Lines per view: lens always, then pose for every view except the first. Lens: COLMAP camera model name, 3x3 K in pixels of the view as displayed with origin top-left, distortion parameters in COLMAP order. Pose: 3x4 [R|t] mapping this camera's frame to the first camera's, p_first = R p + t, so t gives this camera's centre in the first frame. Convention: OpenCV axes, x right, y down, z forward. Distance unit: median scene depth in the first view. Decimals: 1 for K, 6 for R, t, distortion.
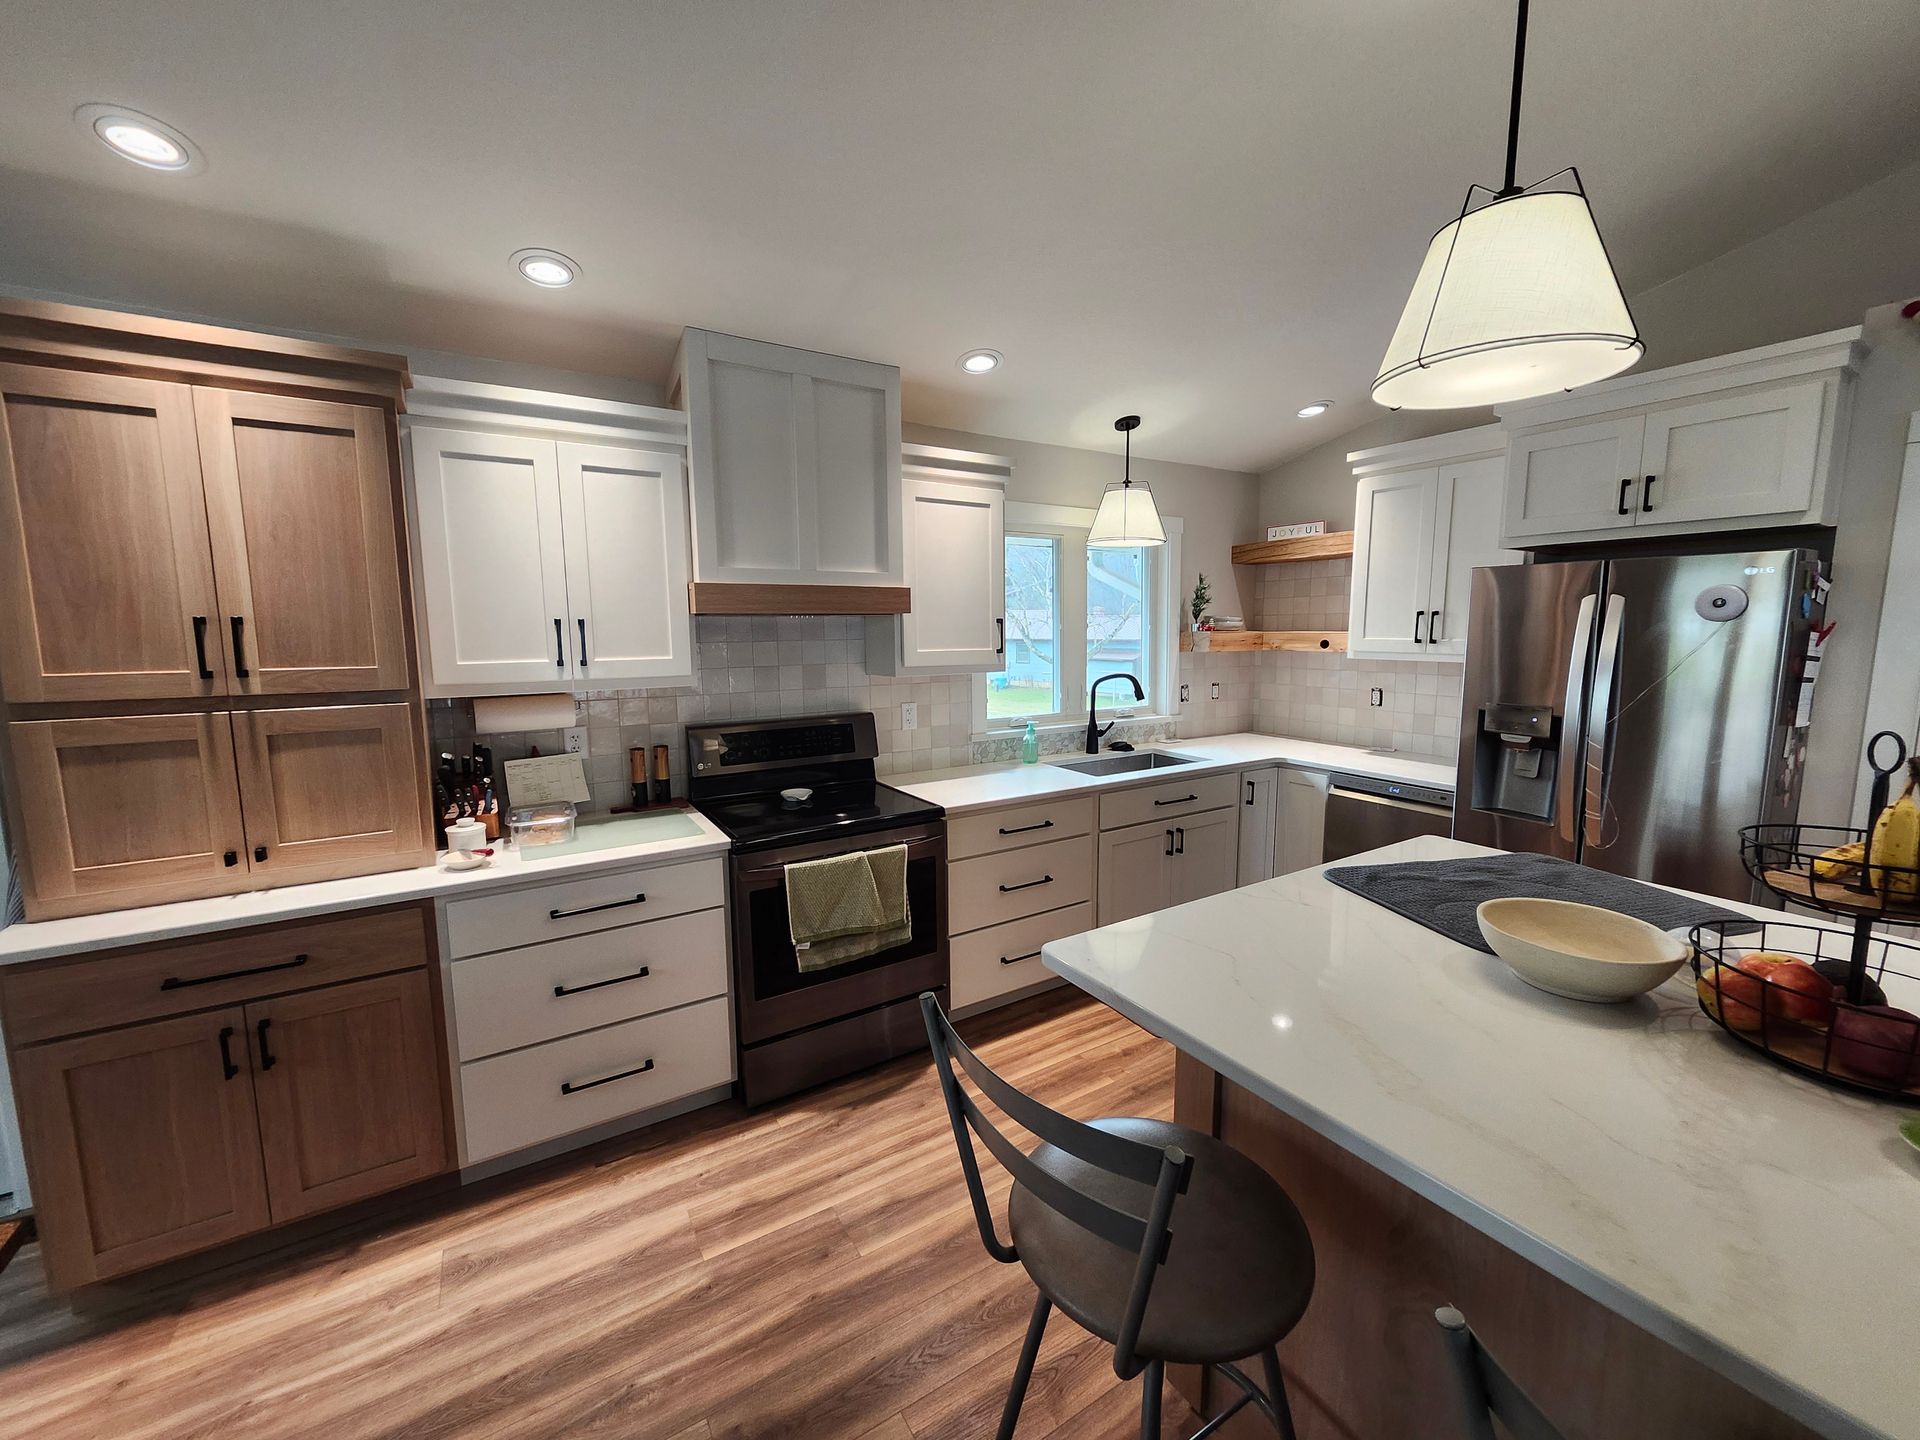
lens RADIAL K [[763.8, 0, 960.0], [0, 763.8, 720.0], [0, 0, 1]] dist [0.000680, -0.000048]
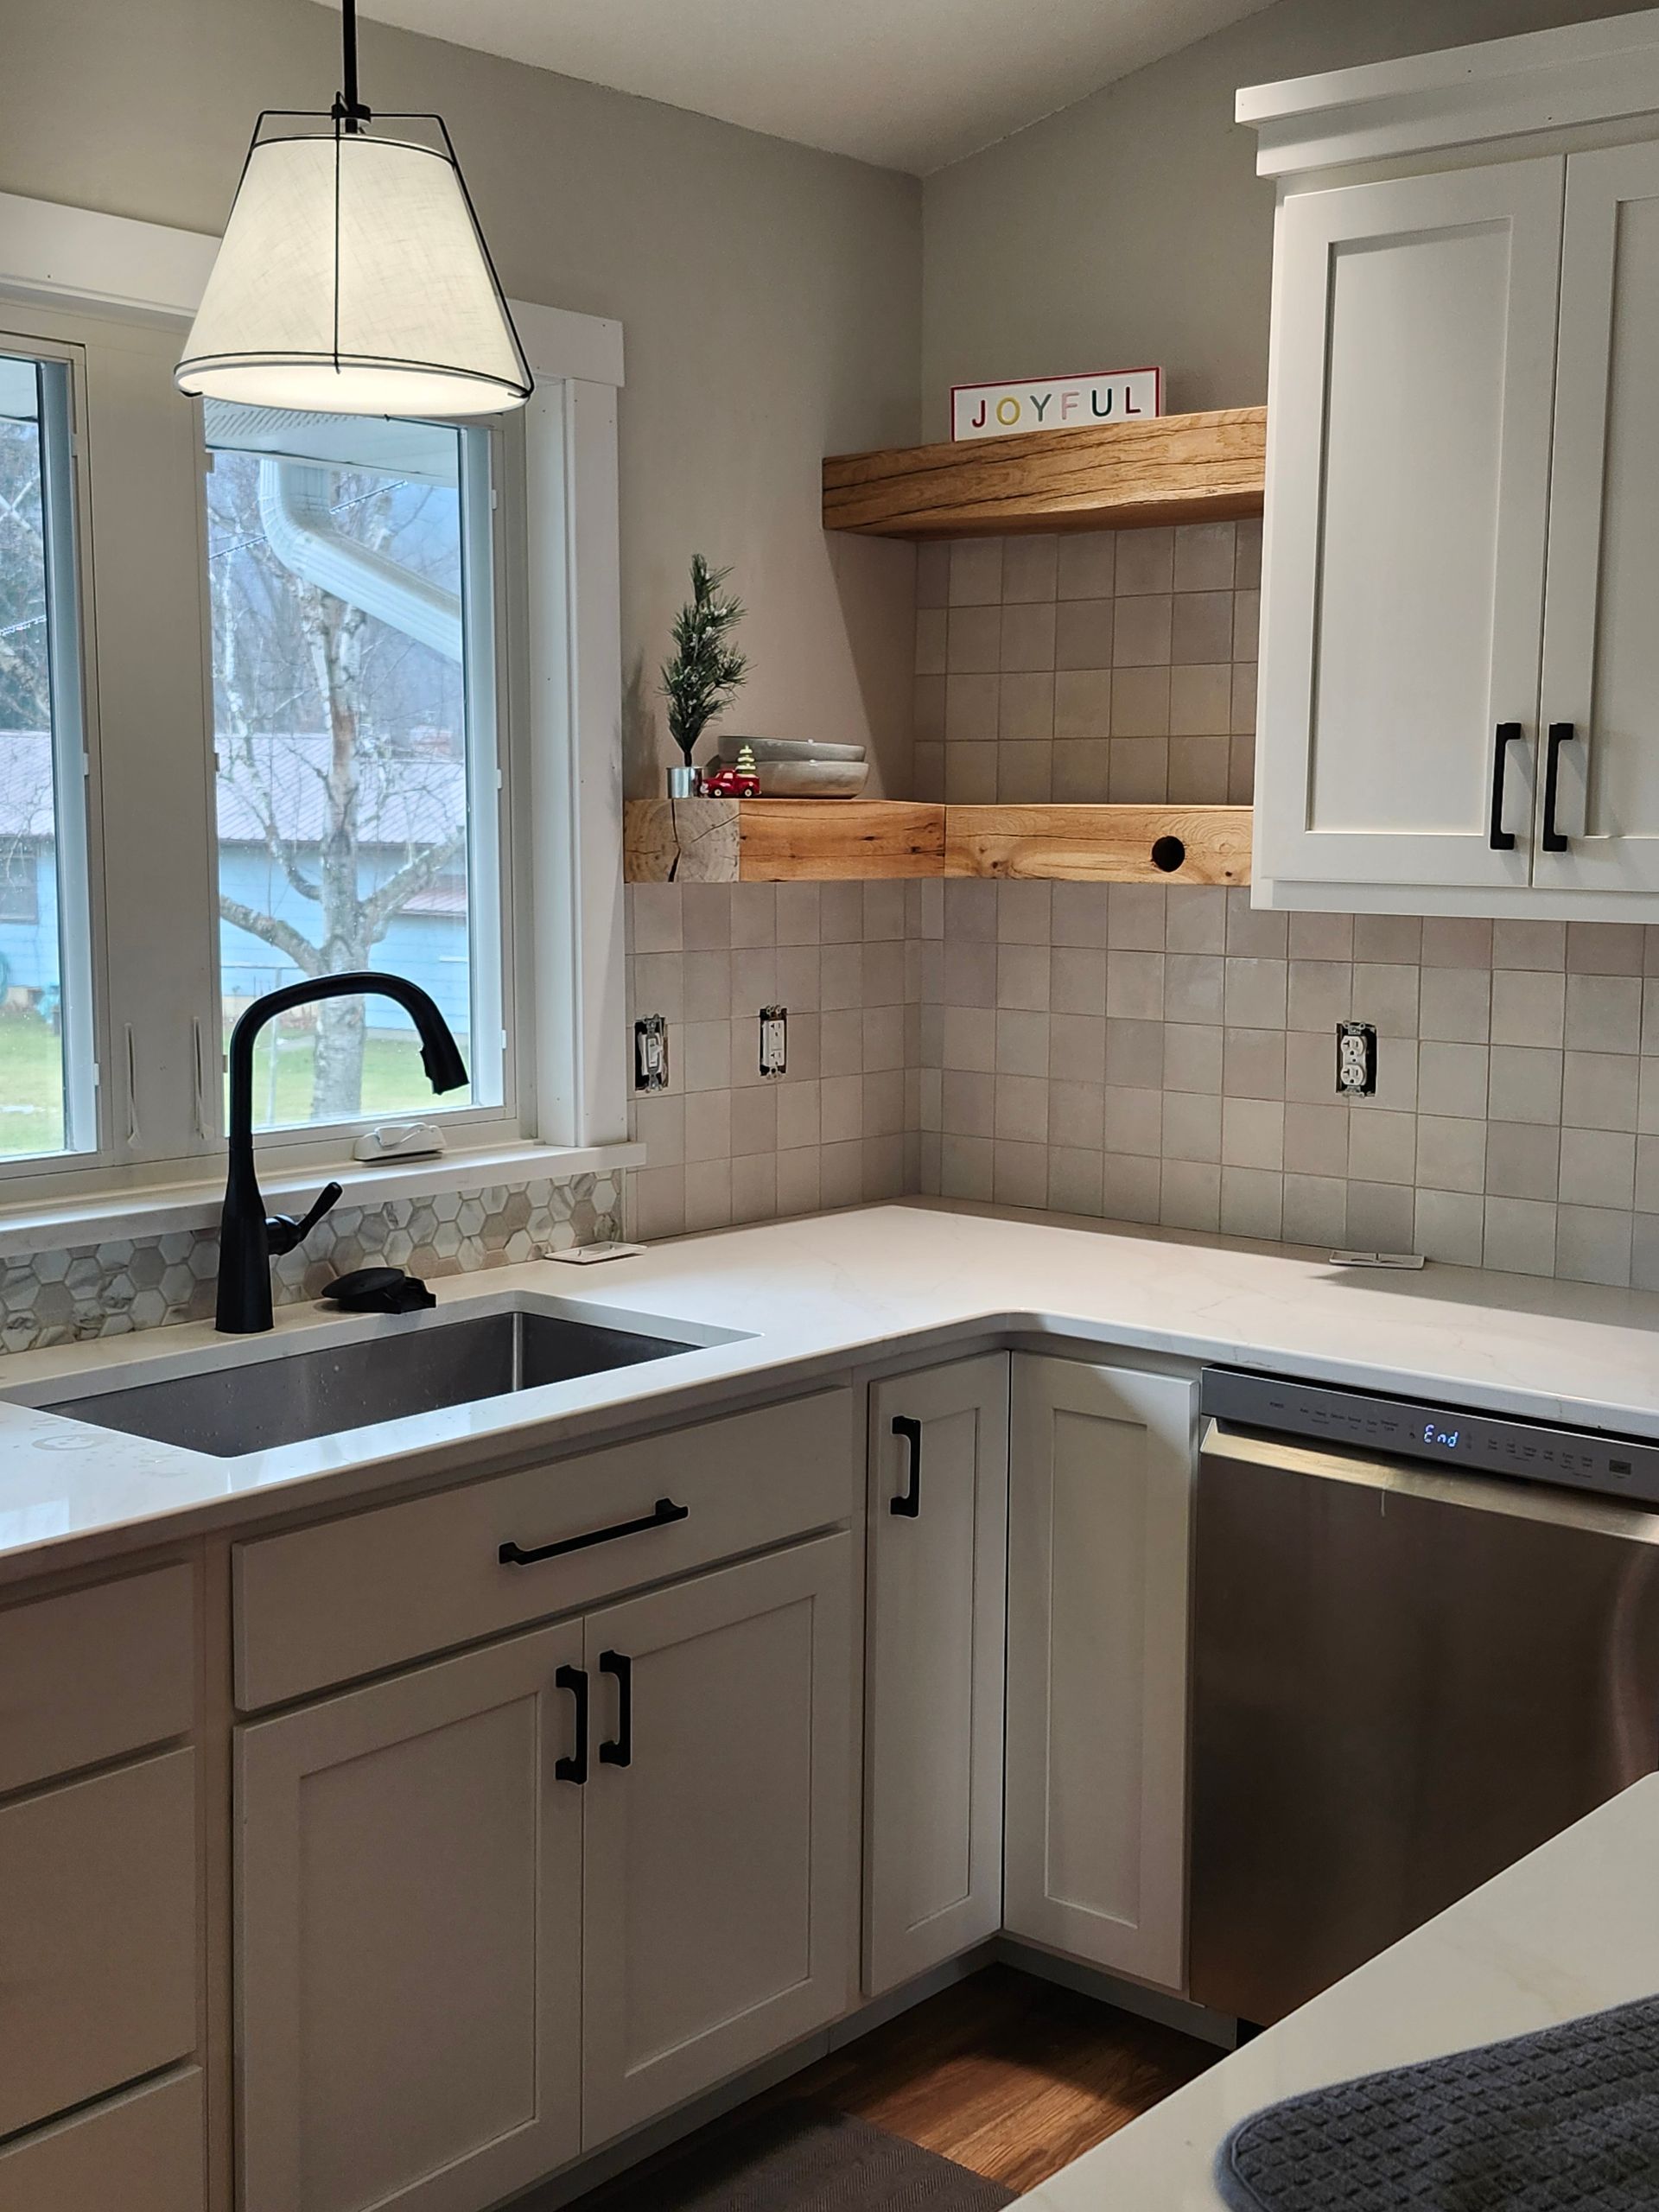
lens RADIAL K [[2666.8, 0, 871.3], [0, 2666.8, 1110.3], [0, 0, 1]] dist [0.126224, -0.014263]
pose [[0.943695, -0.023014, 0.330016, 0.086989], [0.024718, 0.999694, -0.000970, -0.015139], [-0.329893, 0.009073, 0.943975, 0.190732]]
